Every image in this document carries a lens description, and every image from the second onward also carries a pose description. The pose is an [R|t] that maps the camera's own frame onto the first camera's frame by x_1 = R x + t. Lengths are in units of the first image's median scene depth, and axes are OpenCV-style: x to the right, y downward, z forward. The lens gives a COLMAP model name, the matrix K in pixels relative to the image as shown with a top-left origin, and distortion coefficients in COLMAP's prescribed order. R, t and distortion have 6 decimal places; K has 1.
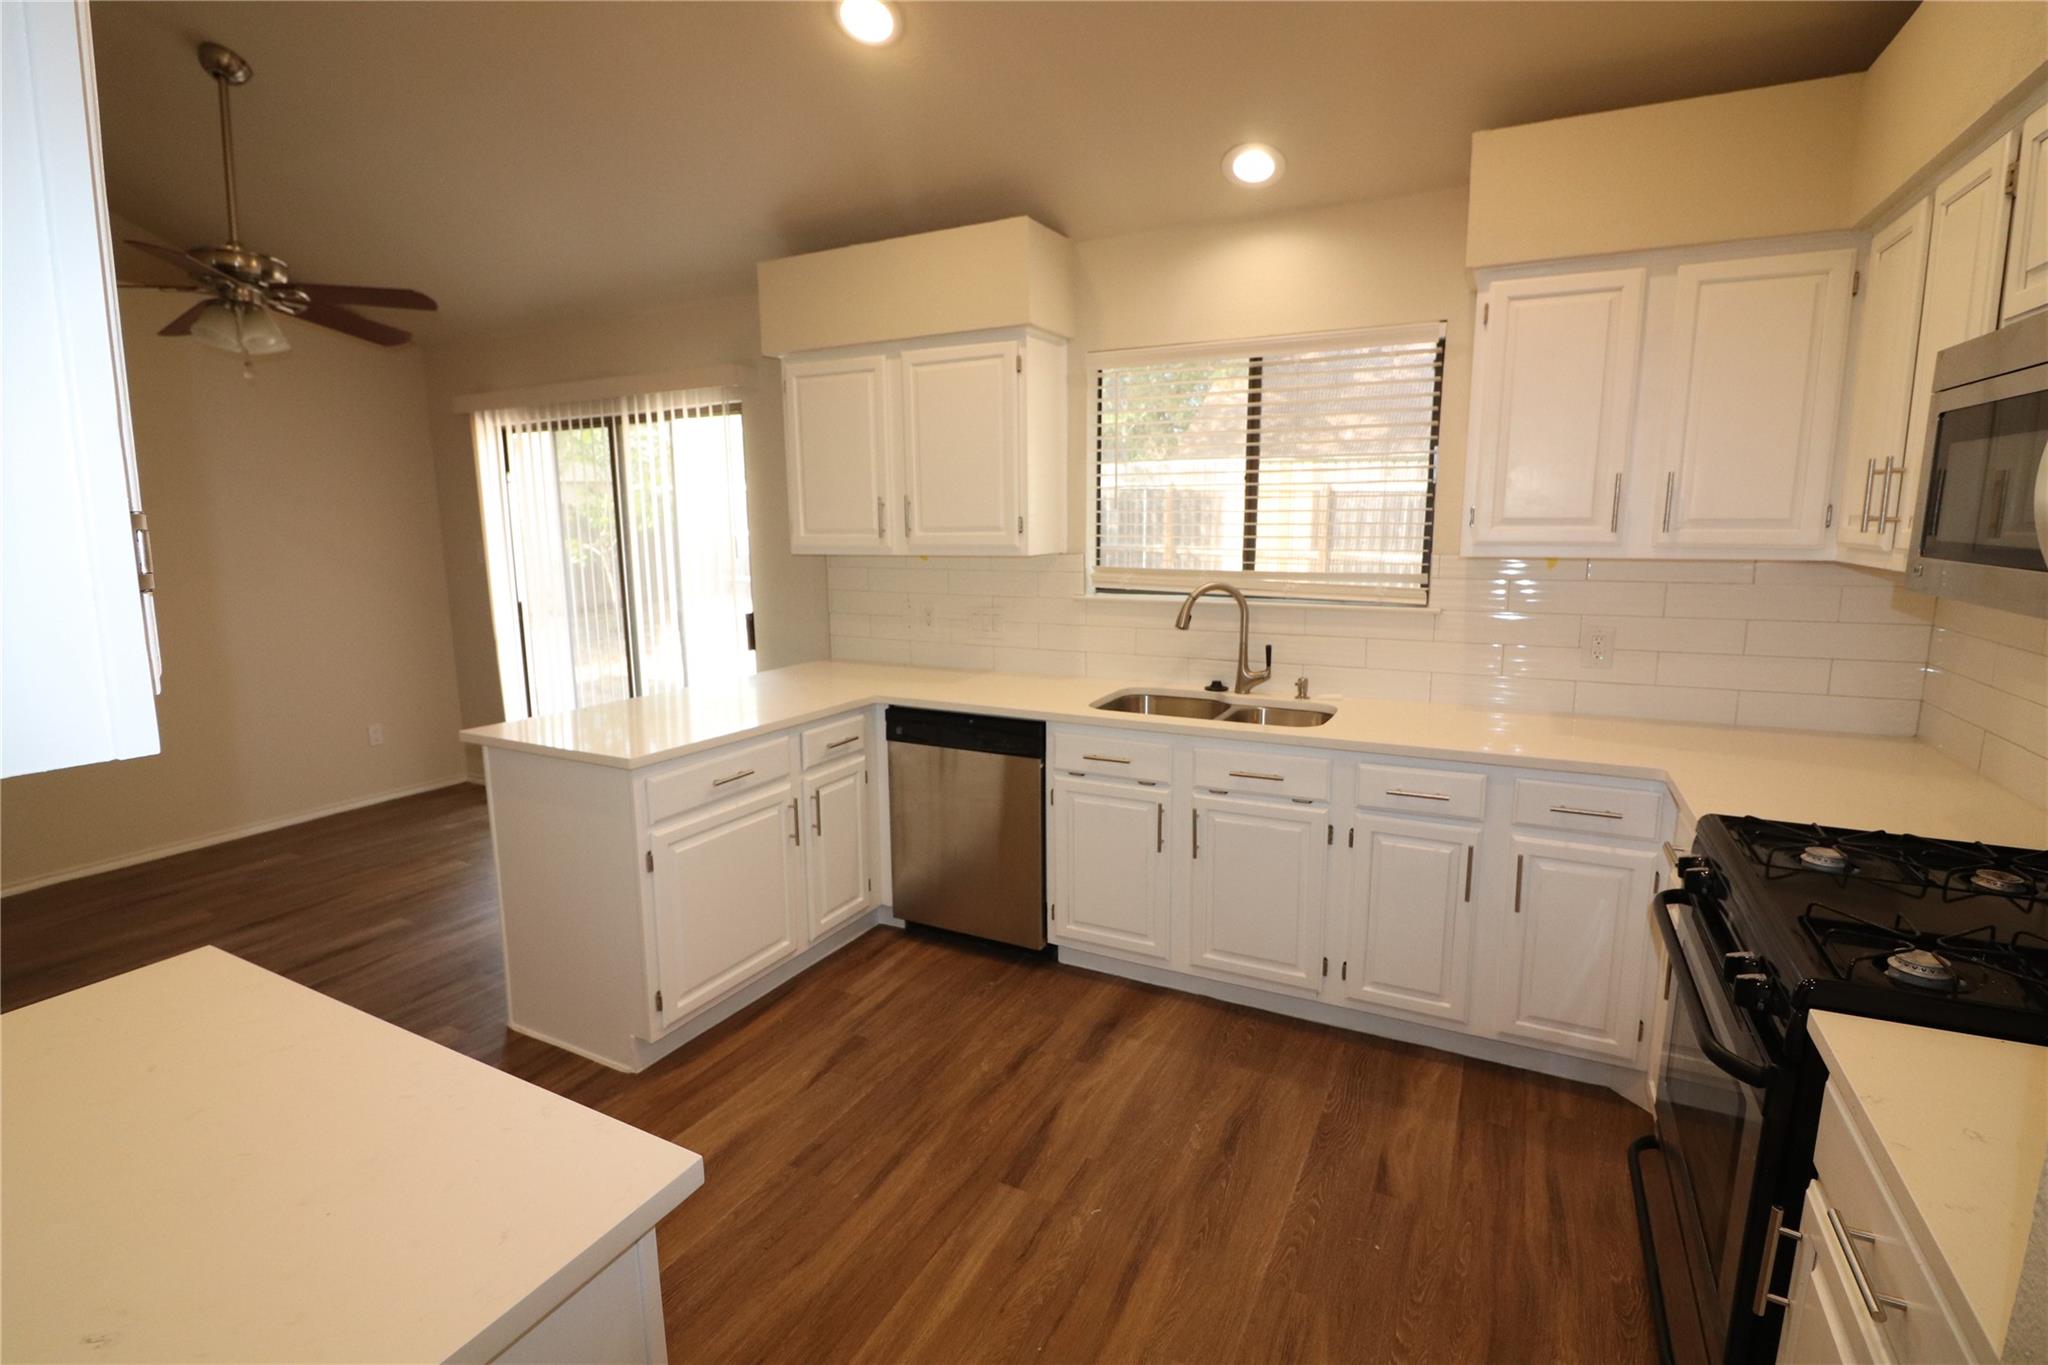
lens RADIAL K [[953.2, 0, 1019.1], [0, 953.2, 674.8], [0, 0, 1]] dist [-0.015771, -0.000173]
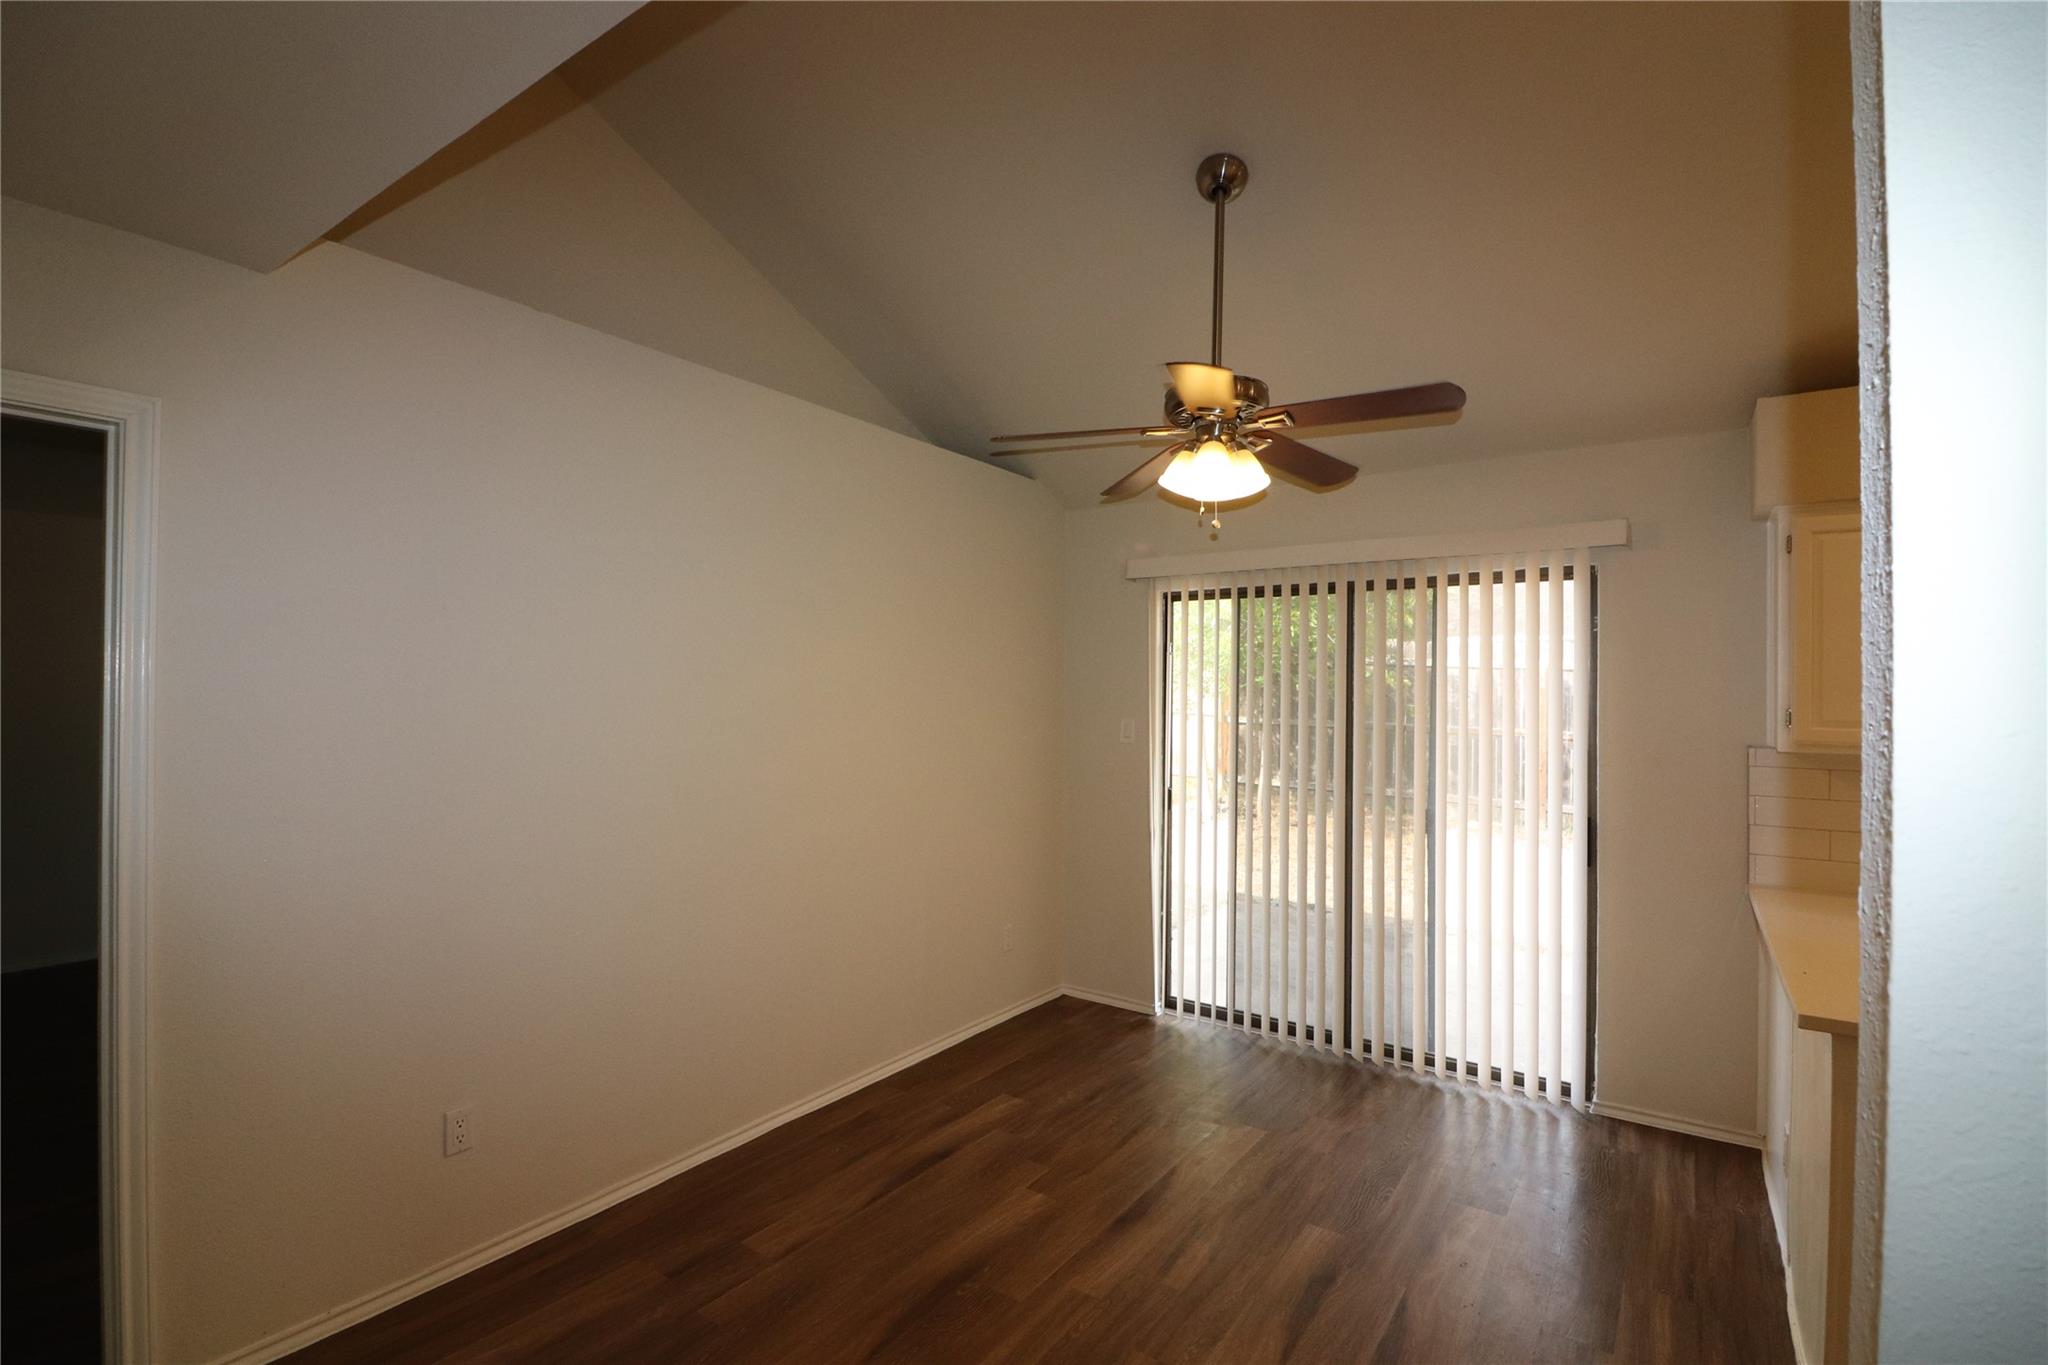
lens RADIAL K [[944.5, 0, 1017.1], [0, 944.5, 682.2], [0, 0, 1]] dist [-0.001952, -0.000879]
pose [[0.991537, 0.025920, -0.127211, -0.894723], [-0.048879, 0.982298, -0.180837, -0.016034], [0.120272, 0.185524, 0.975252, 0.196815]]
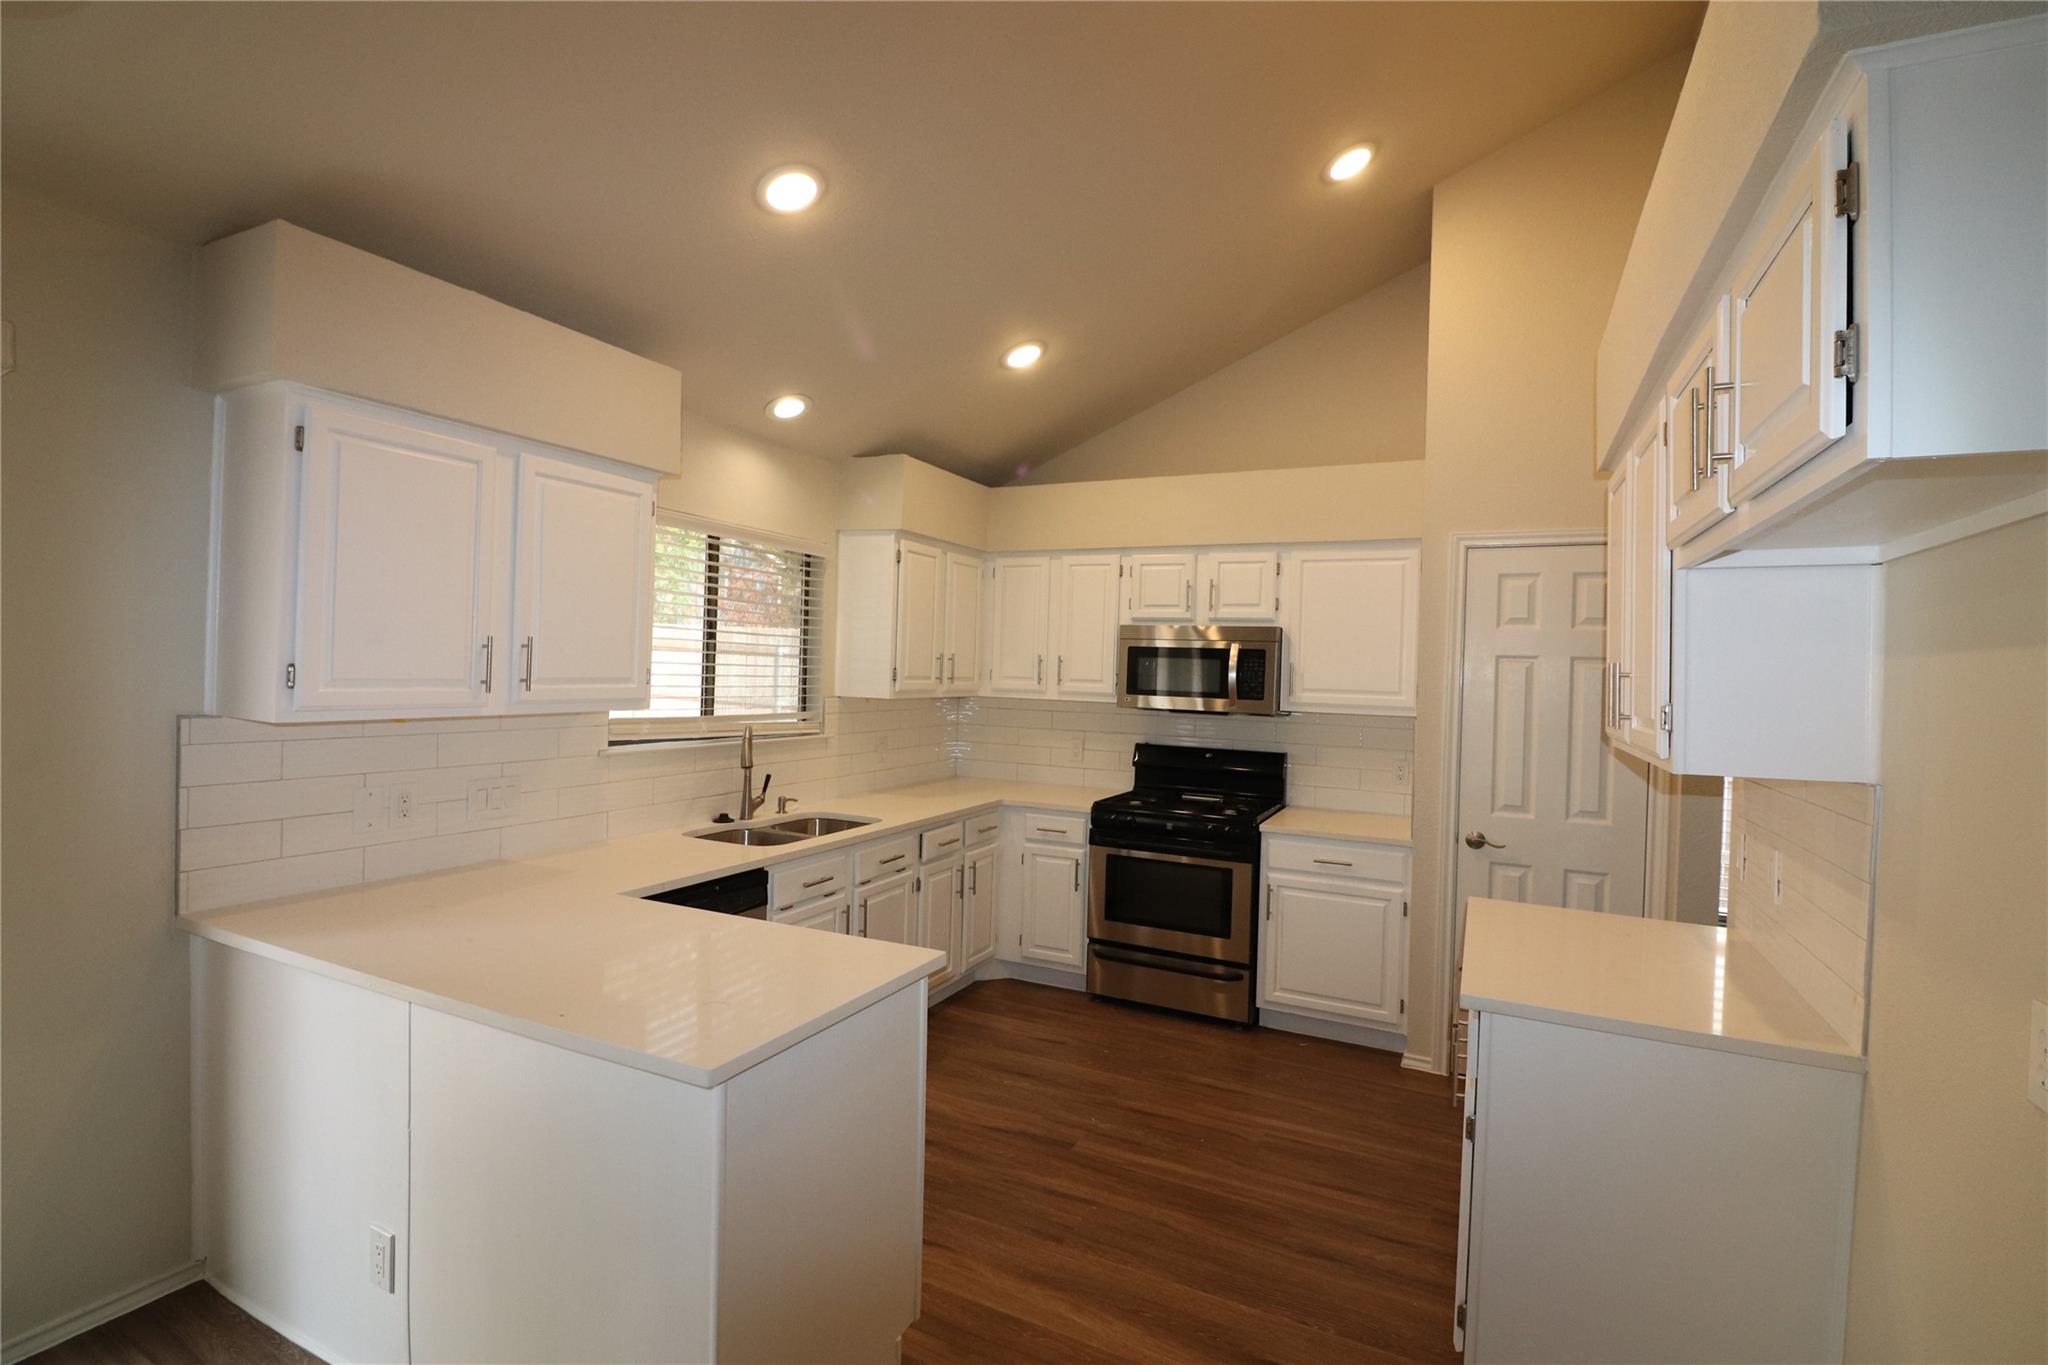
lens RADIAL K [[953.2, 0, 1019.1], [0, 953.2, 674.8], [0, 0, 1]] dist [-0.015771, -0.000173]
pose [[-0.022330, 0.005734, 0.999734, -0.945612], [0.149537, 0.988753, -0.002331, -0.103378], [-0.988504, 0.149445, -0.022936, 0.677497]]
